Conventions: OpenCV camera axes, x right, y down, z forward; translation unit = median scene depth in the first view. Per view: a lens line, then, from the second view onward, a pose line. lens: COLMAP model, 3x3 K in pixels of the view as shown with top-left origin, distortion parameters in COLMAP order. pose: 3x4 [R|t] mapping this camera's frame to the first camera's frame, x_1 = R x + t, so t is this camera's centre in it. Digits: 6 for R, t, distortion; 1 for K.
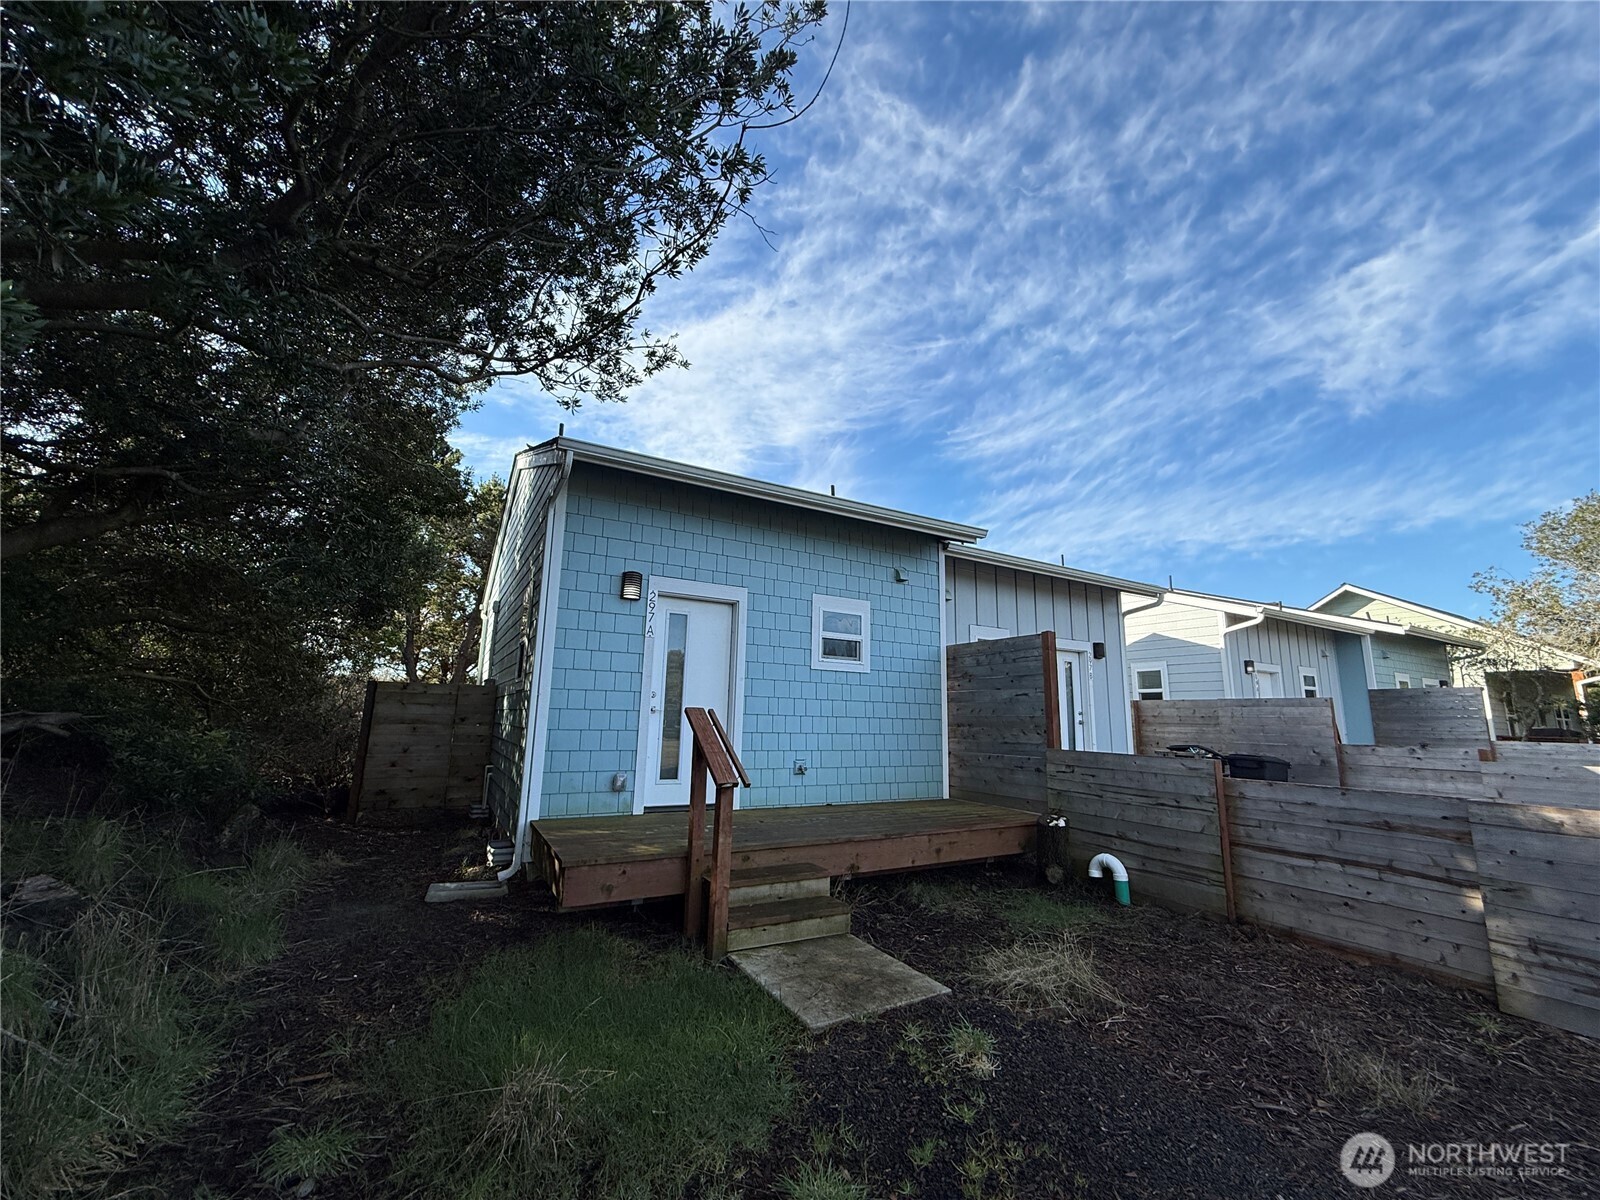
lens RADIAL K [[637.3, 0, 795.8], [0, 637.3, 597.6], [0, 0, 1]] dist [-0.000379, -0.000182]
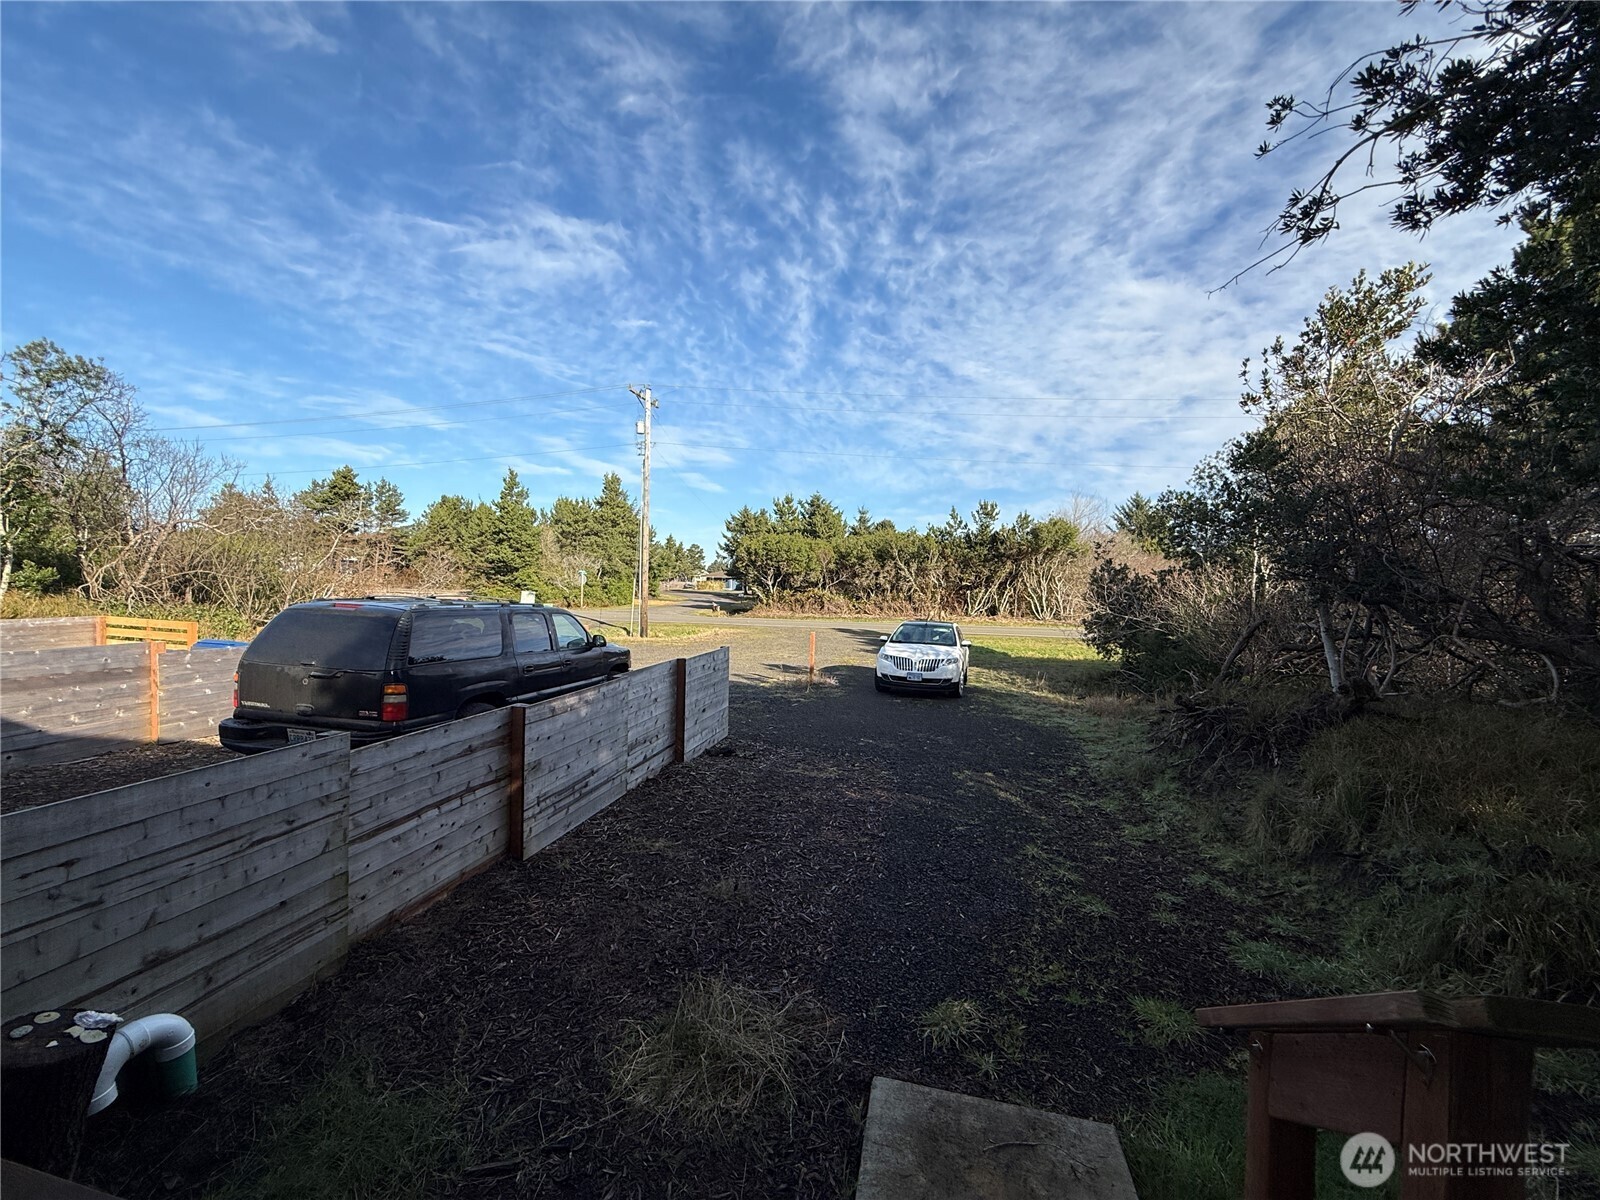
lens RADIAL K [[637.3, 0, 795.8], [0, 637.3, 597.6], [0, 0, 1]] dist [-0.000379, -0.000182]
pose [[-0.736277, -0.062949, 0.673746, -0.083293], [-0.170725, 0.980734, -0.094939, 0.079387], [-0.654789, -0.184927, -0.732839, 0.917294]]
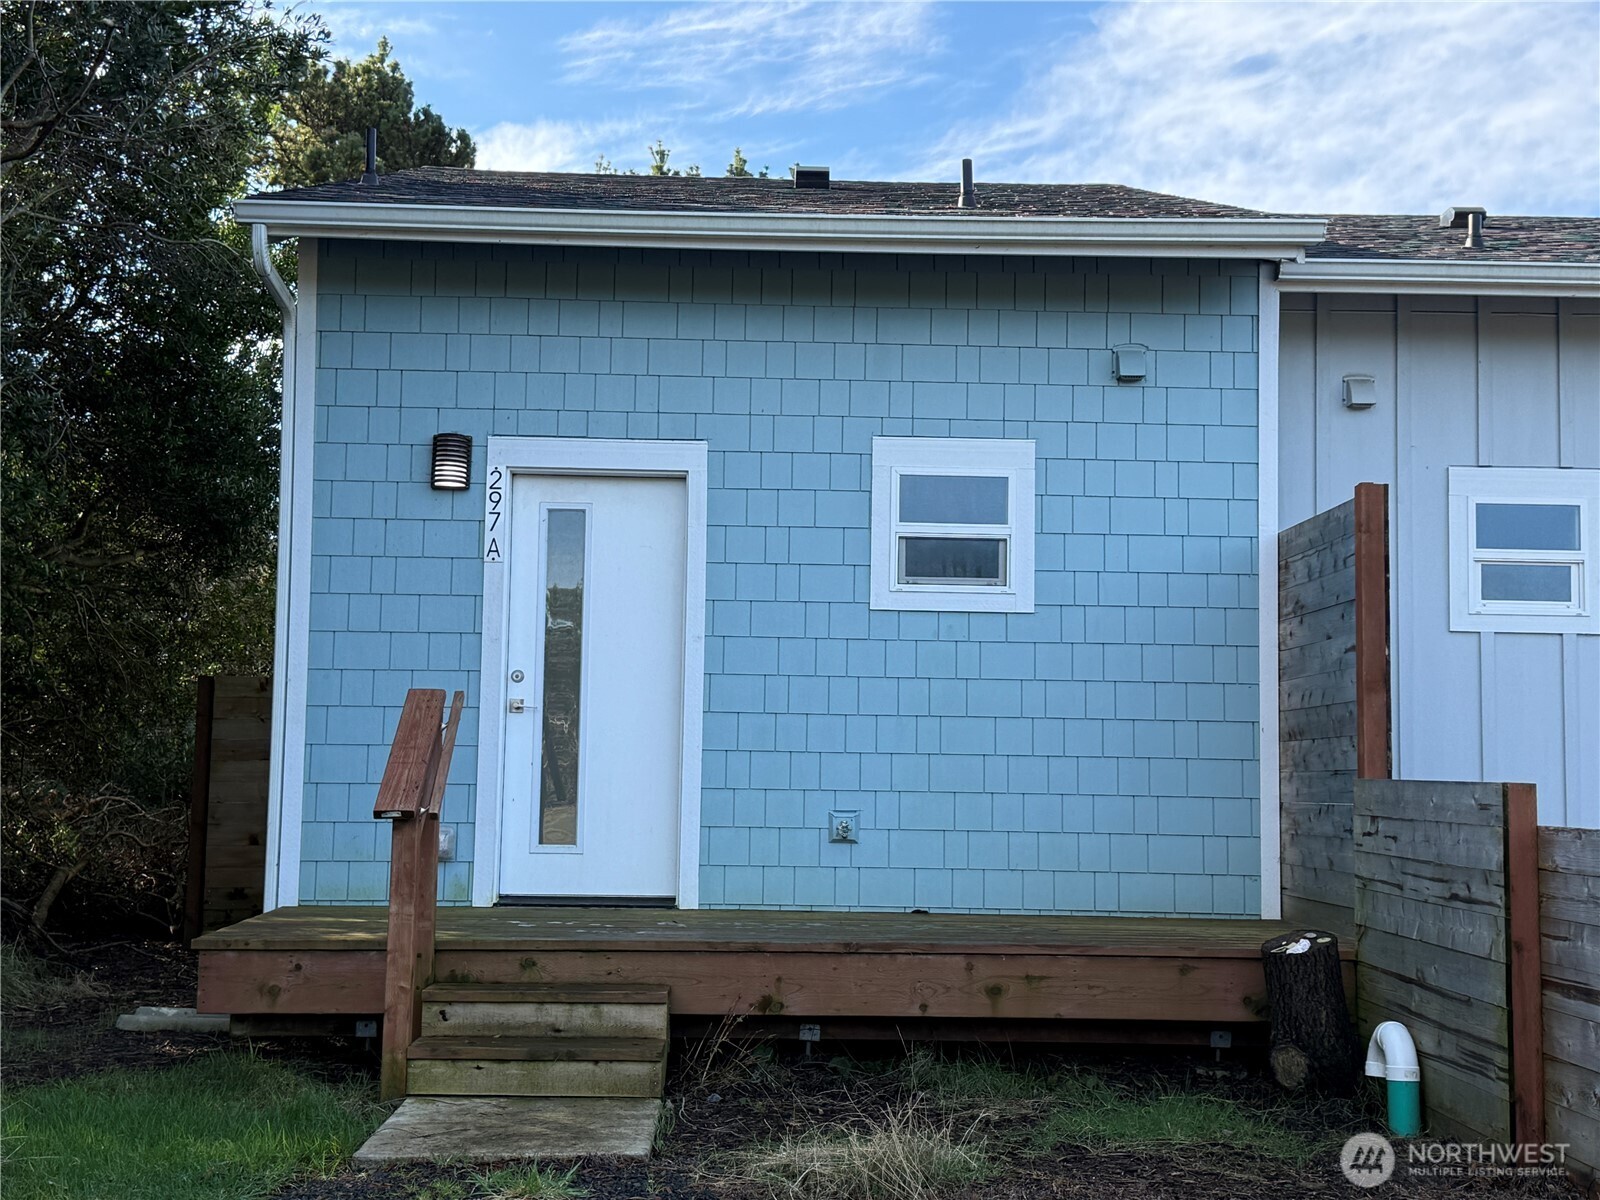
lens RADIAL K [[2019.8, 0, 800.0], [0, 2019.8, 600.0], [0, 0, 1]] dist [0.128624, -0.012252]
pose [[0.880950, -0.052077, -0.470336, 0.670198], [0.093858, 0.993408, 0.065805, 0.009392], [0.463809, -0.102116, 0.880031, -0.262538]]
